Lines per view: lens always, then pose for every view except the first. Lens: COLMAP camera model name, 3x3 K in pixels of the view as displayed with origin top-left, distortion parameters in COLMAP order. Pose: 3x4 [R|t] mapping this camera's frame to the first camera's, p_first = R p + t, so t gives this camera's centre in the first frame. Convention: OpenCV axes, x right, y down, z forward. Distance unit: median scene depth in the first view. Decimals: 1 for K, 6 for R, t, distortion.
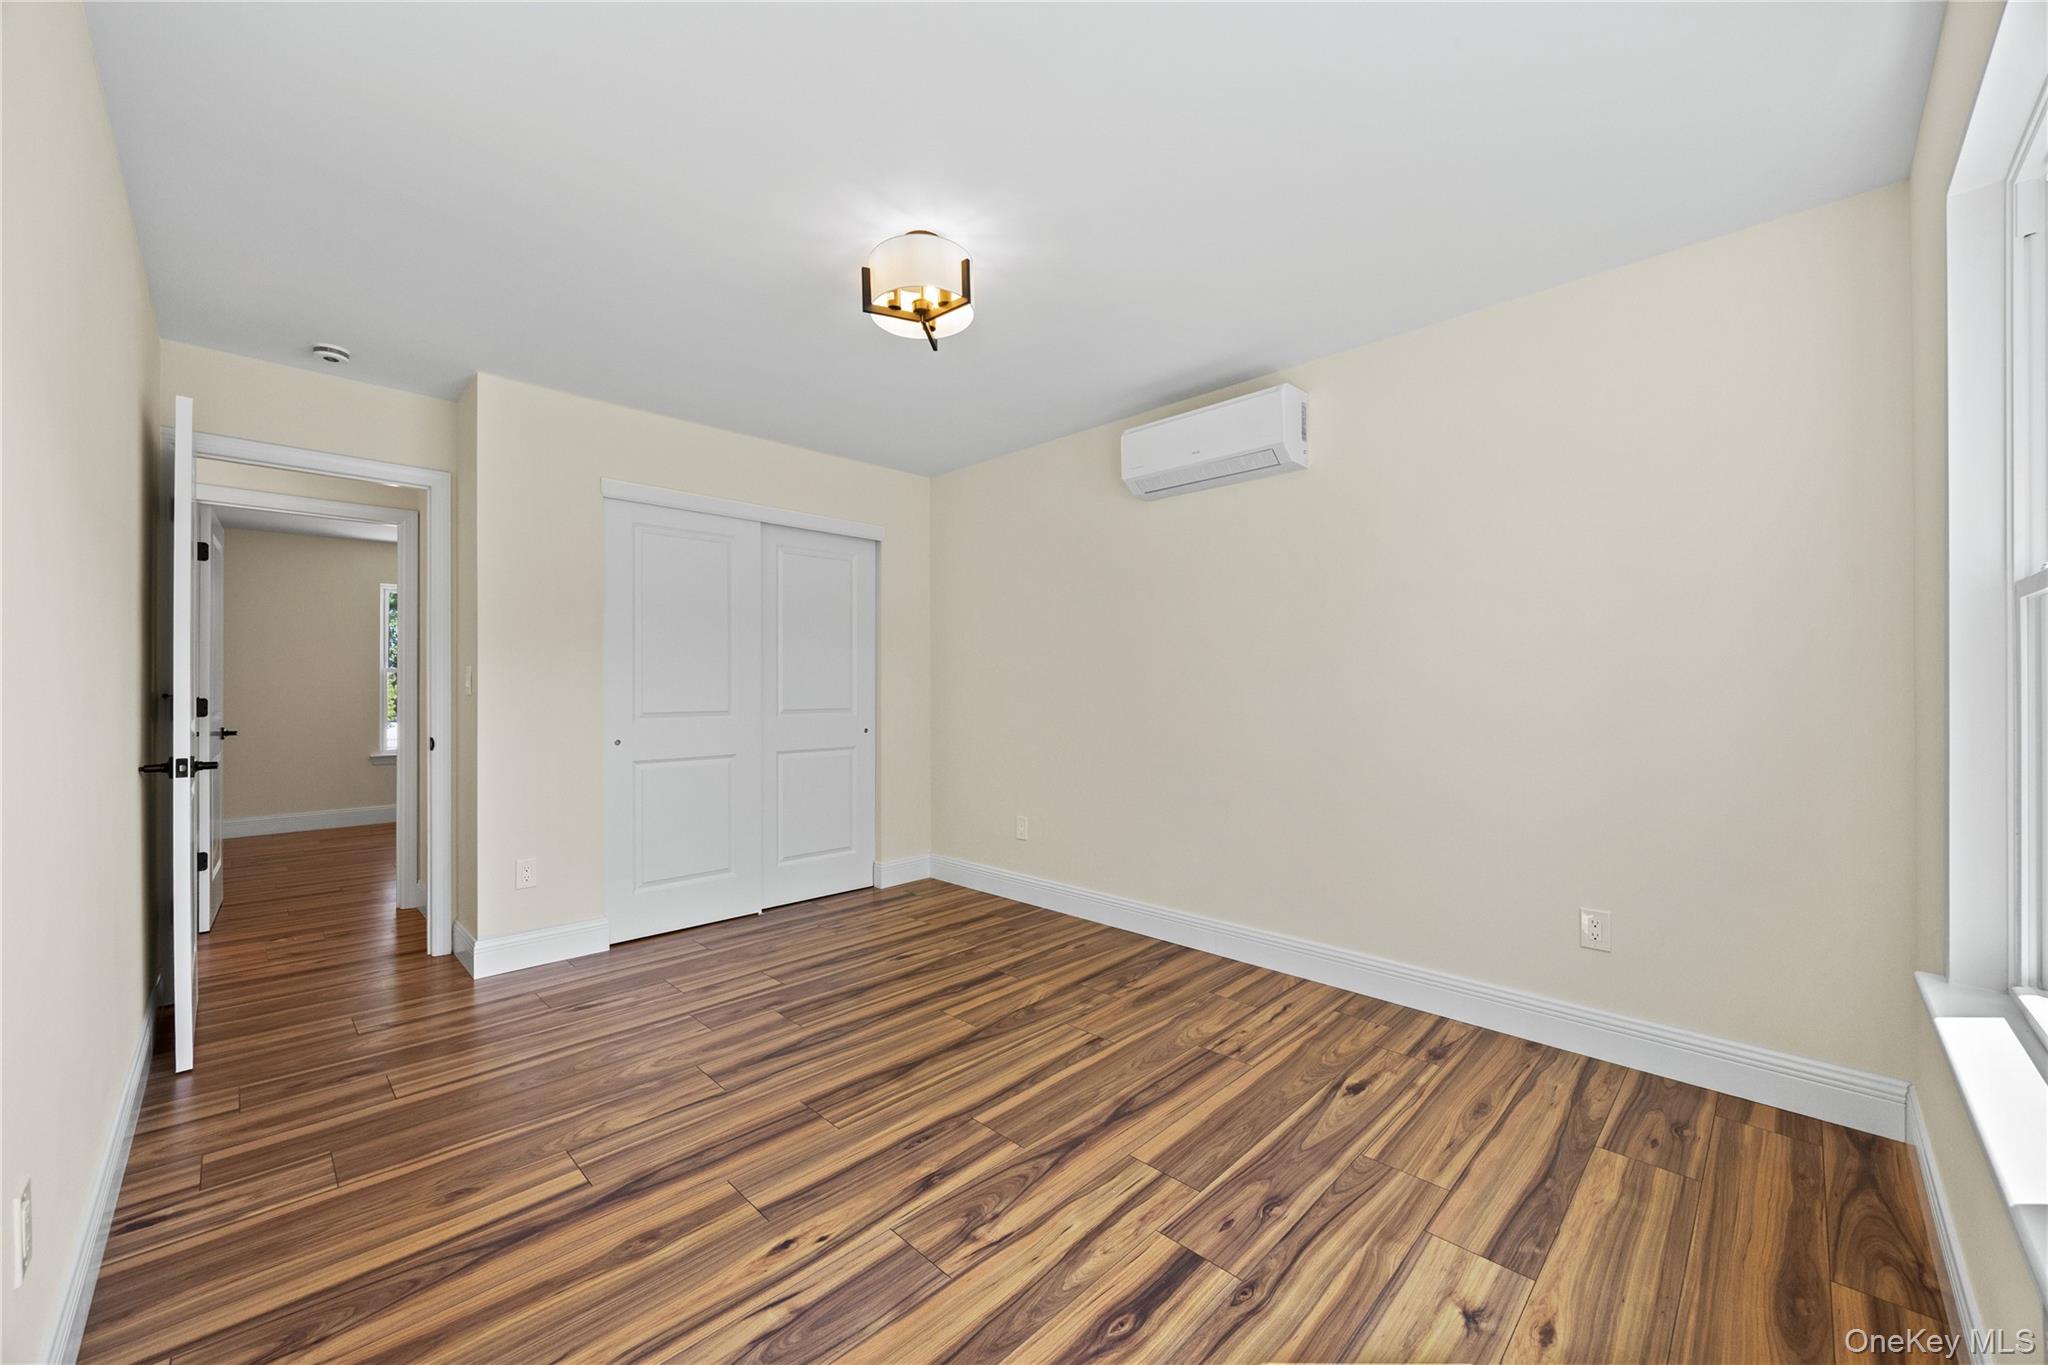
lens RADIAL K [[794.2, 0, 1001.4], [0, 794.2, 684.0], [0, 0, 1]] dist [-0.000176, -0.000048]
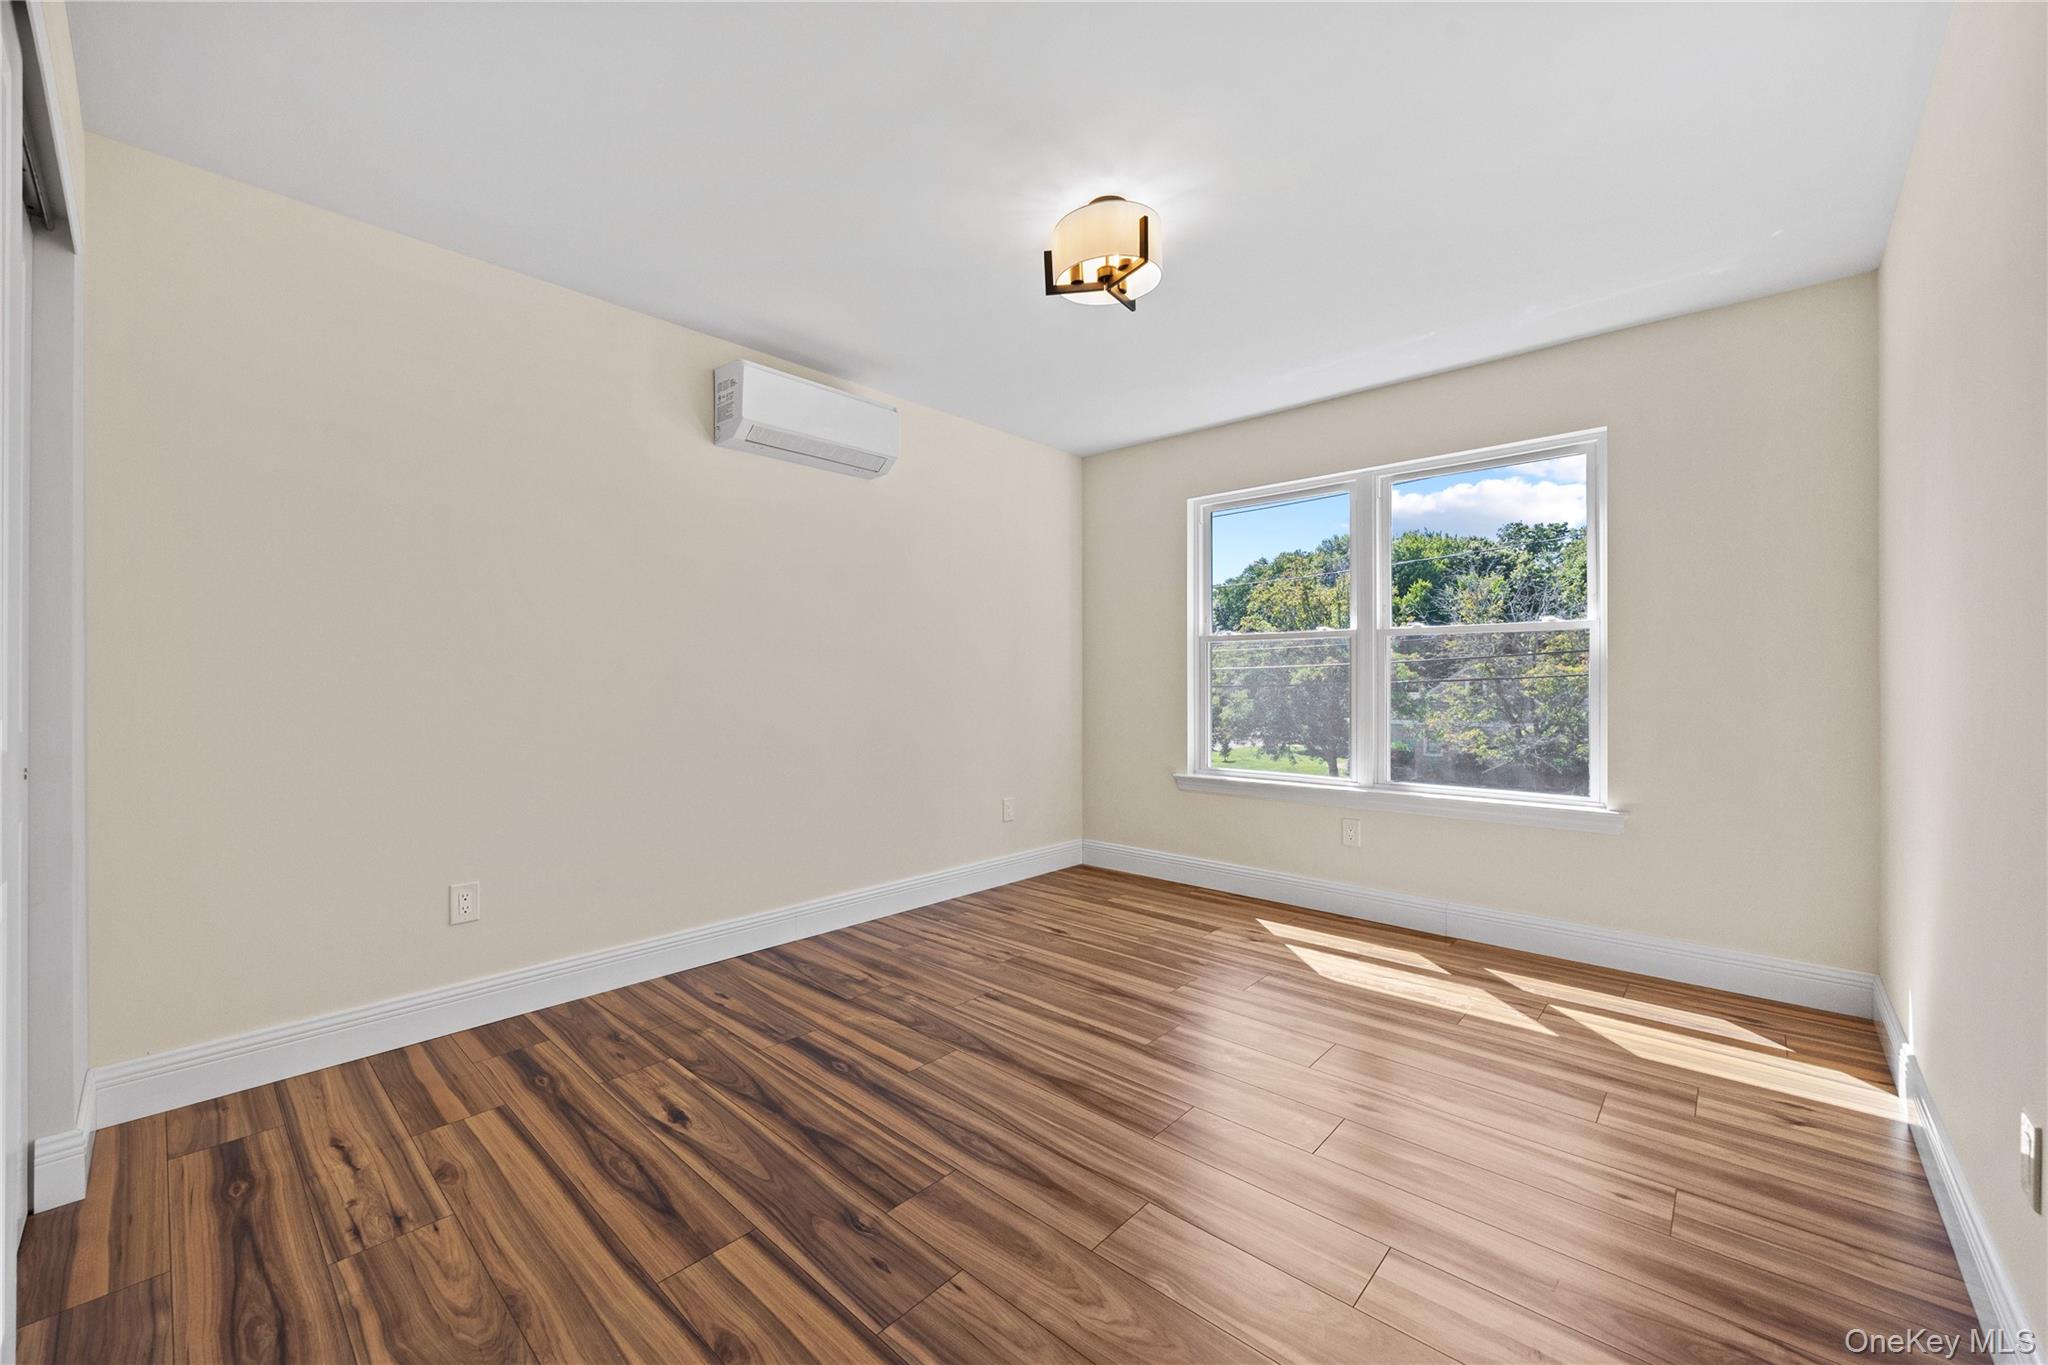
lens RADIAL K [[794.2, 0, 1001.4], [0, 794.2, 684.0], [0, 0, 1]] dist [-0.000176, -0.000048]
pose [[-0.045762, -0.000726, 0.998952, -0.856065], [-0.006014, 0.999982, 0.000451, 0.022878], [-0.998934, -0.005987, -0.045765, 0.929190]]
